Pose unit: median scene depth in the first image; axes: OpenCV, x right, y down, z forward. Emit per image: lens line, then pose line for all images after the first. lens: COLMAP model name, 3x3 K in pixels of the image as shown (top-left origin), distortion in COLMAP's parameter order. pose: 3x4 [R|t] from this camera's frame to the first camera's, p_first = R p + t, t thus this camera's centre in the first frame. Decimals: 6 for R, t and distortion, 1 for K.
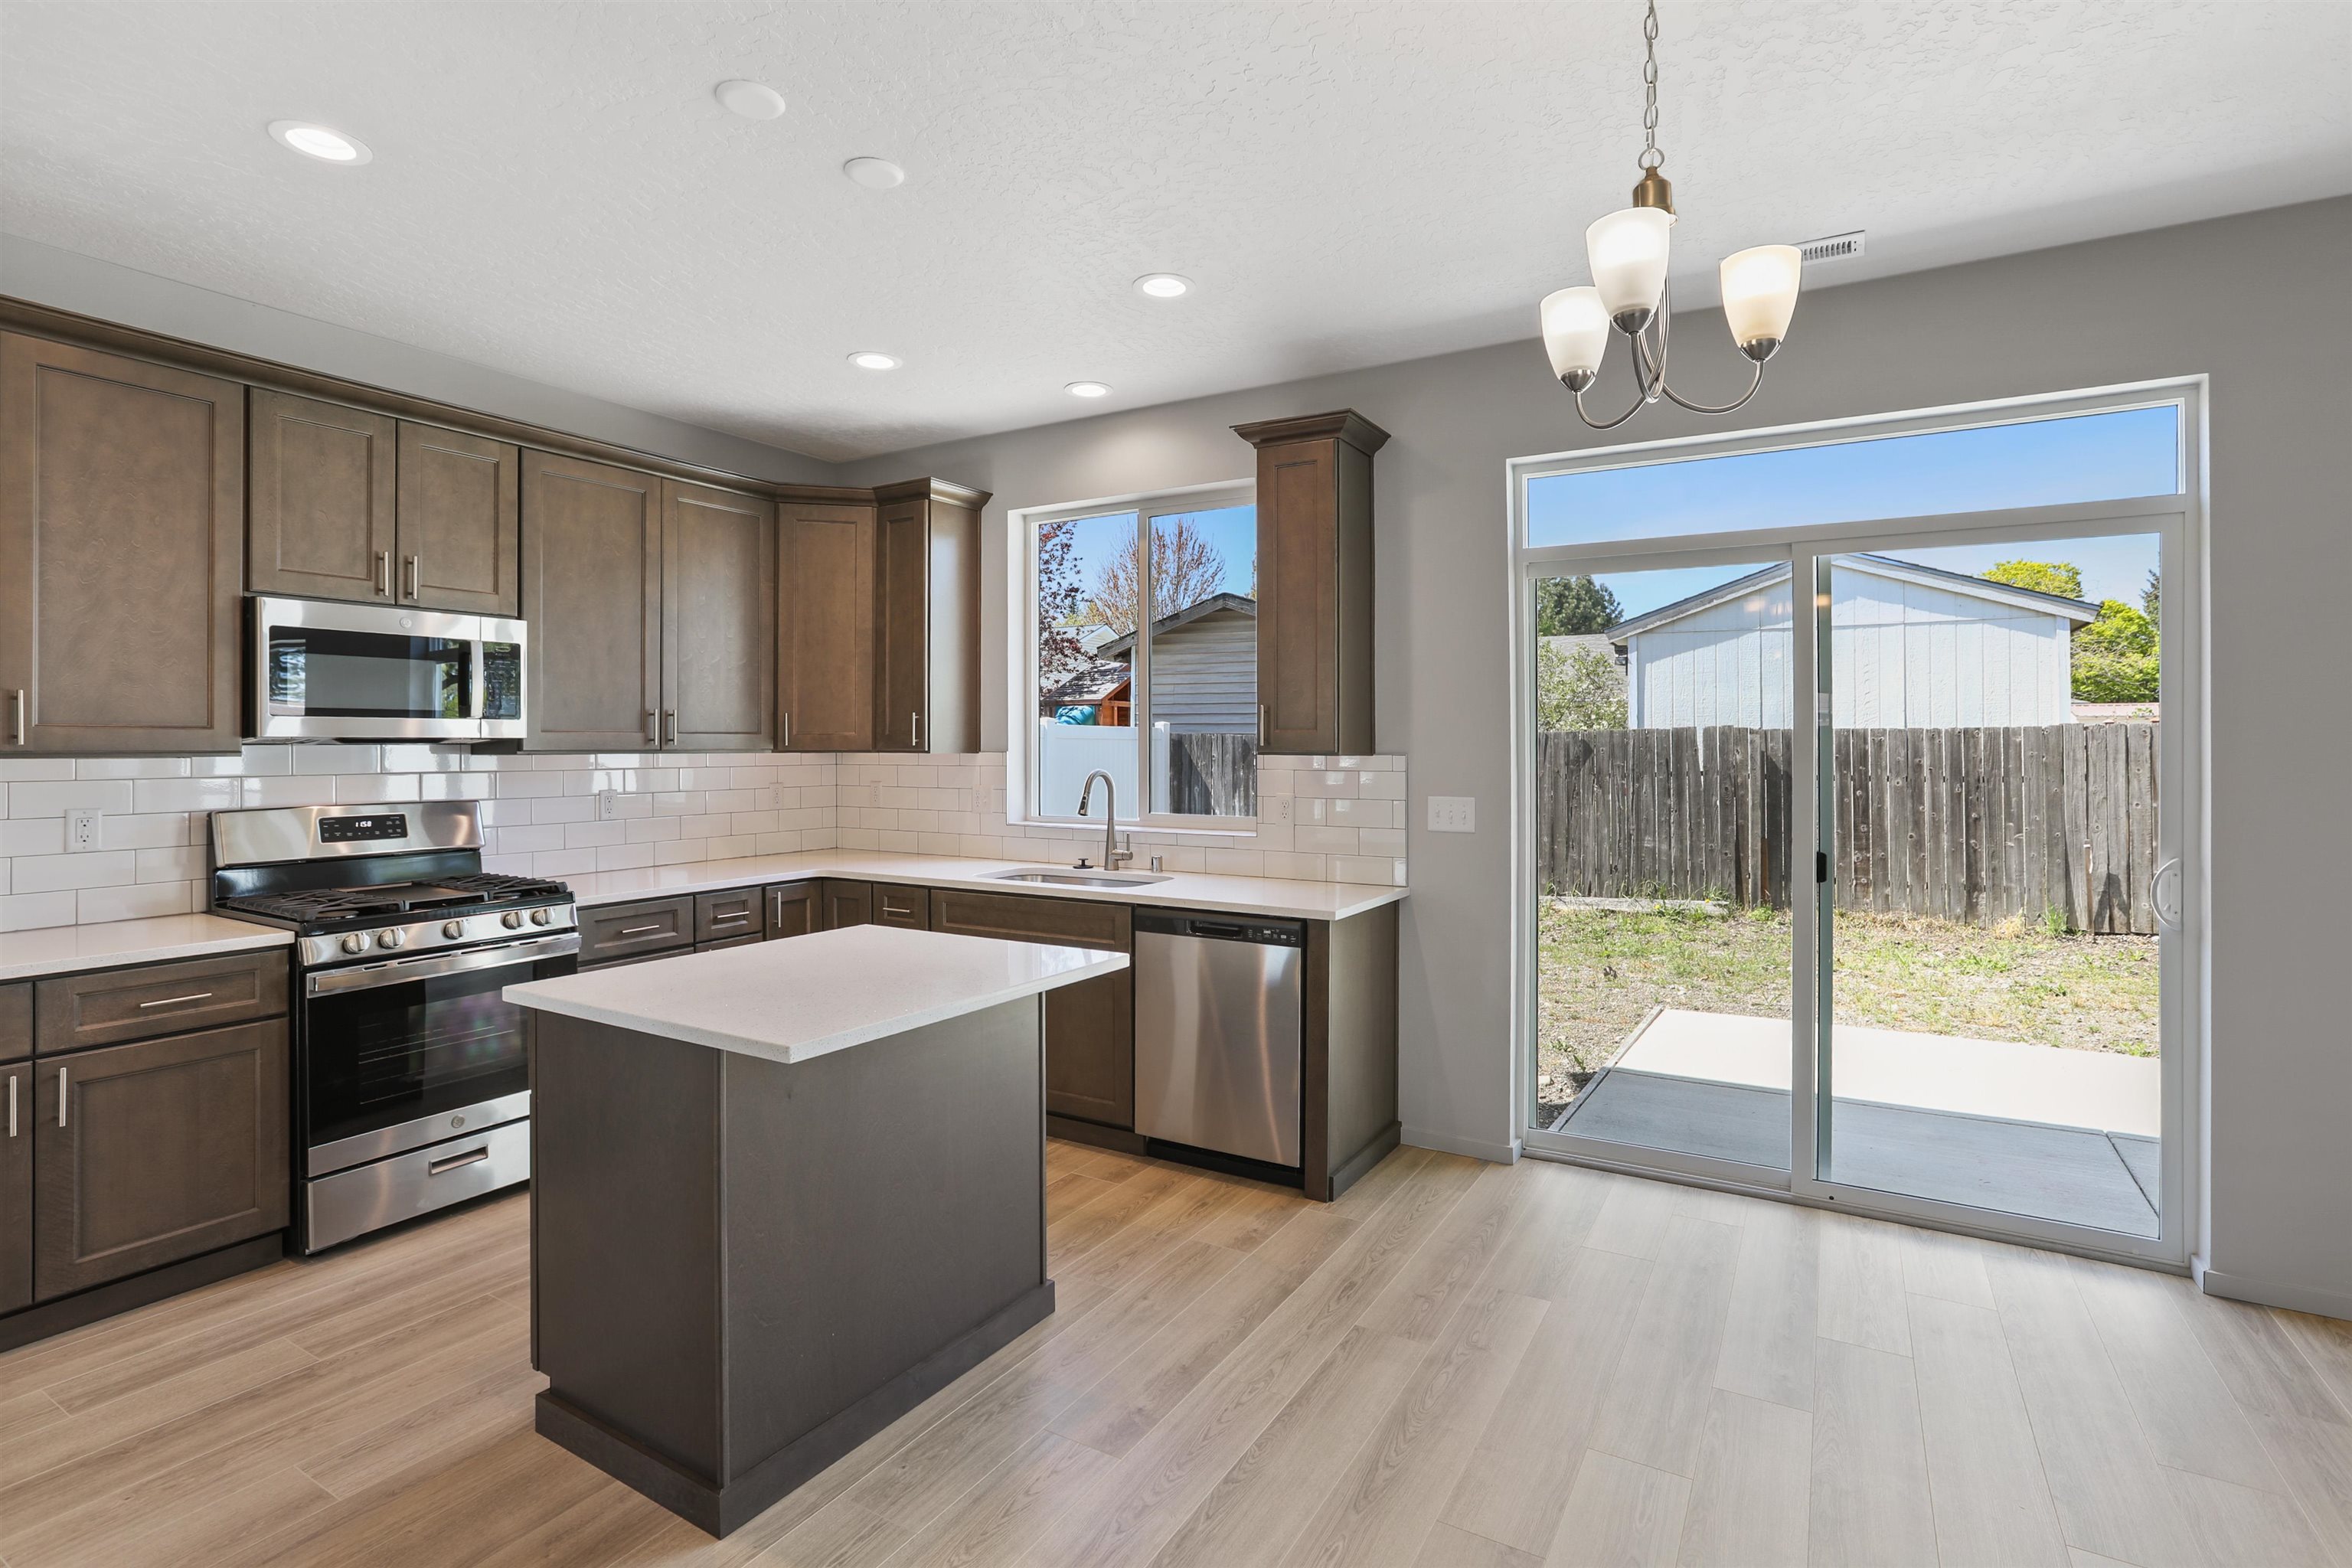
lens RADIAL K [[1092.7, 0, 1186.1], [0, 1092.7, 745.7], [0, 0, 1]] dist [-0.031632, 0.004470]
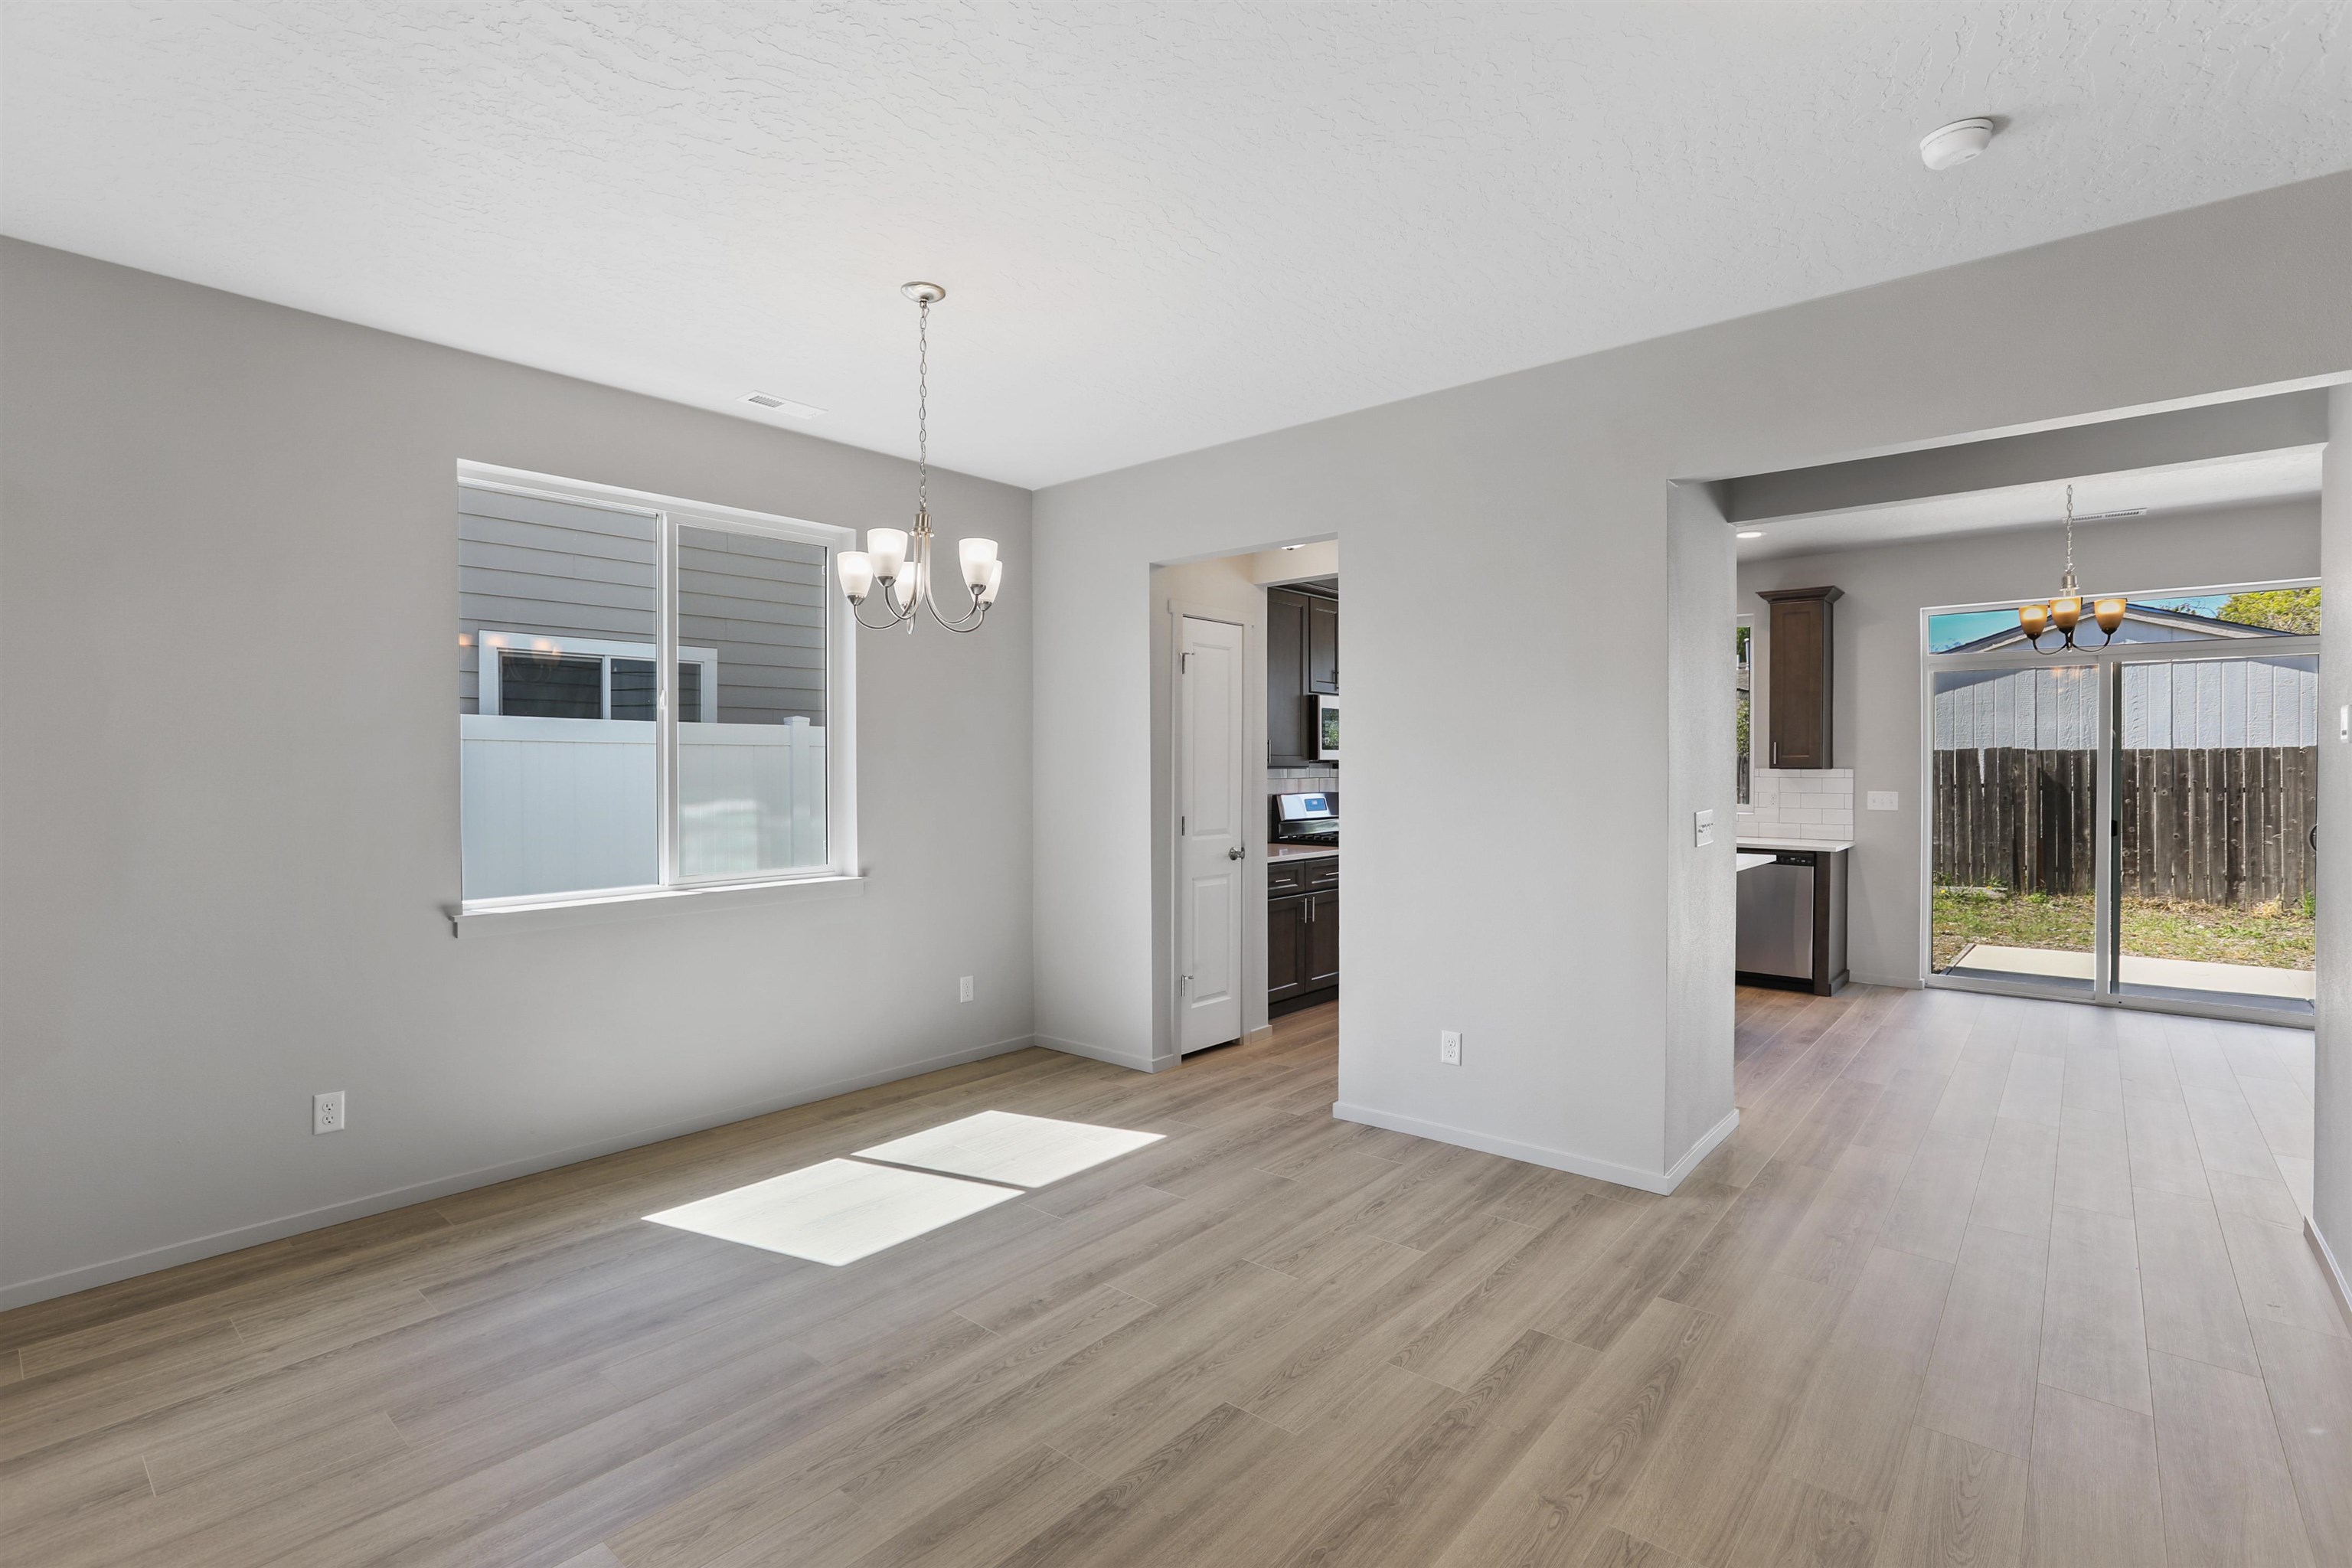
lens RADIAL K [[1092.7, 0, 1097.5], [0, 1092.7, 770.8], [0, 0, 1]] dist [-0.031632, 0.004470]
pose [[0.979420, 0.001969, -0.201823, -0.586422], [-0.000081, 0.999956, 0.009363, -0.004446], [0.201833, -0.009154, 0.979377, -0.884396]]
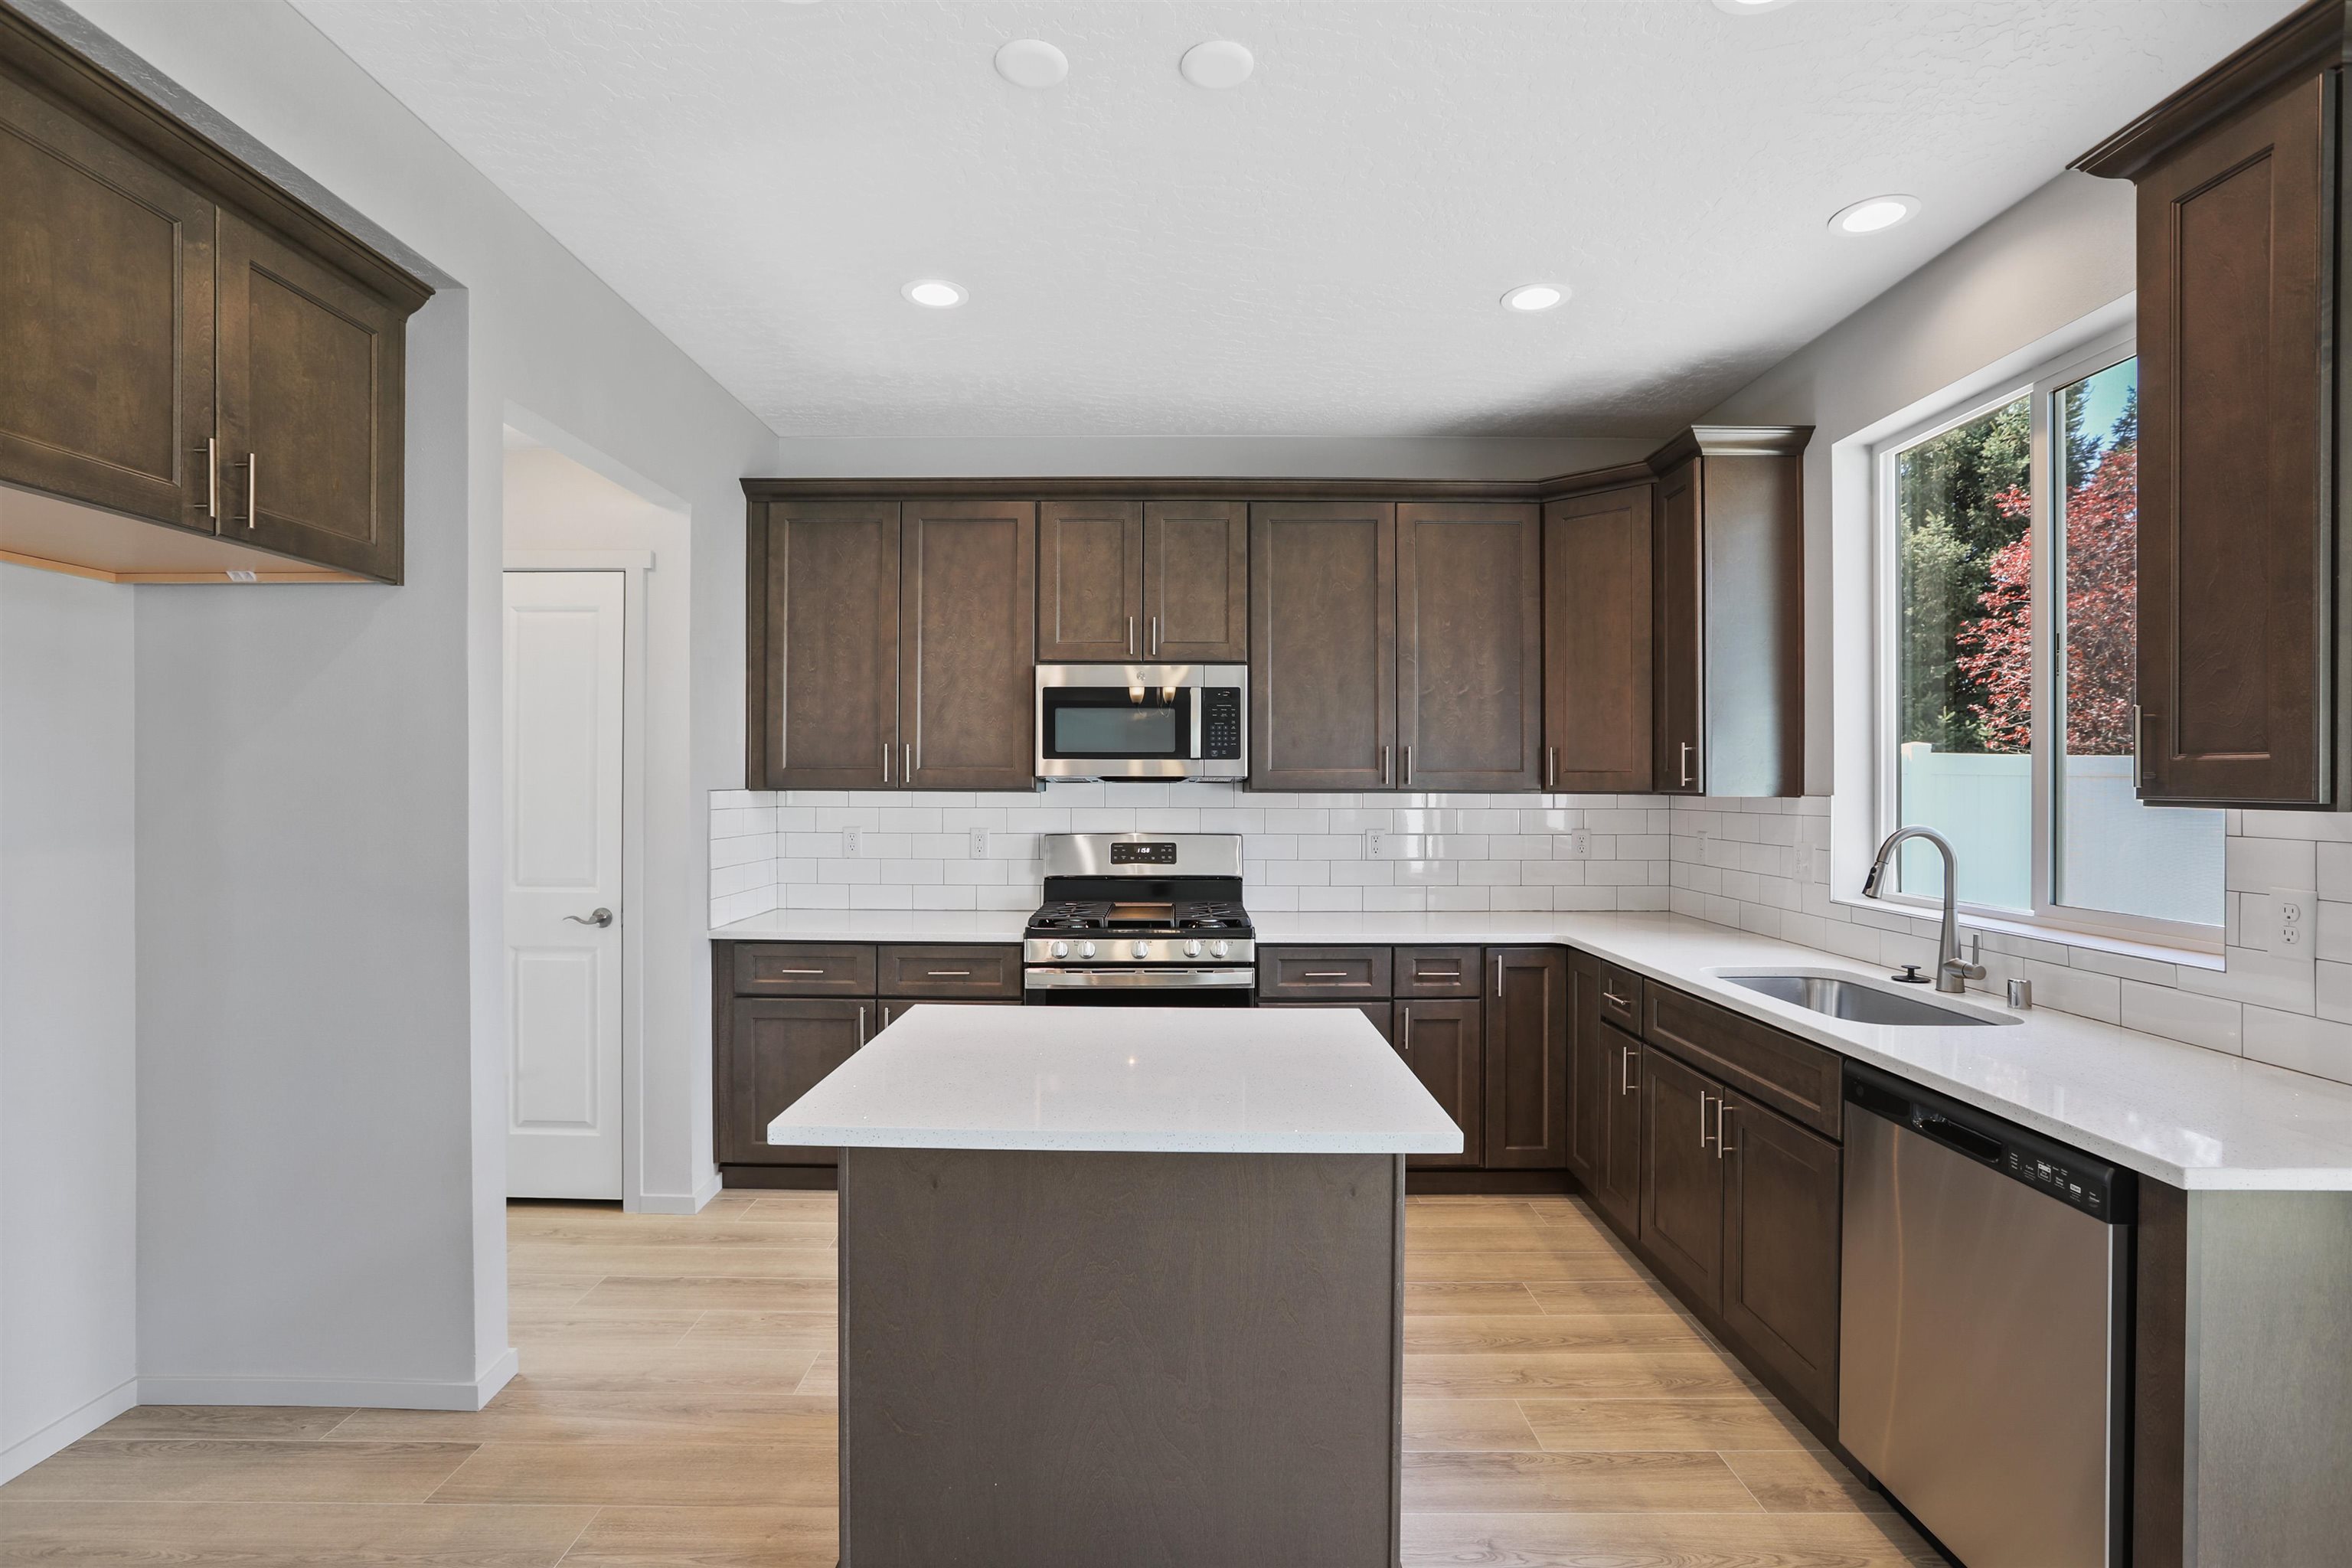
lens RADIAL K [[1092.7, 0, 1171.6], [0, 1092.7, 786.7], [0, 0, 1]] dist [-0.031632, 0.004470]
pose [[0.509310, 0.001770, -0.860581, 0.221922], [-0.005134, 0.999986, -0.000981, 0.003369], [0.860568, 0.004918, 0.509312, 0.325944]]
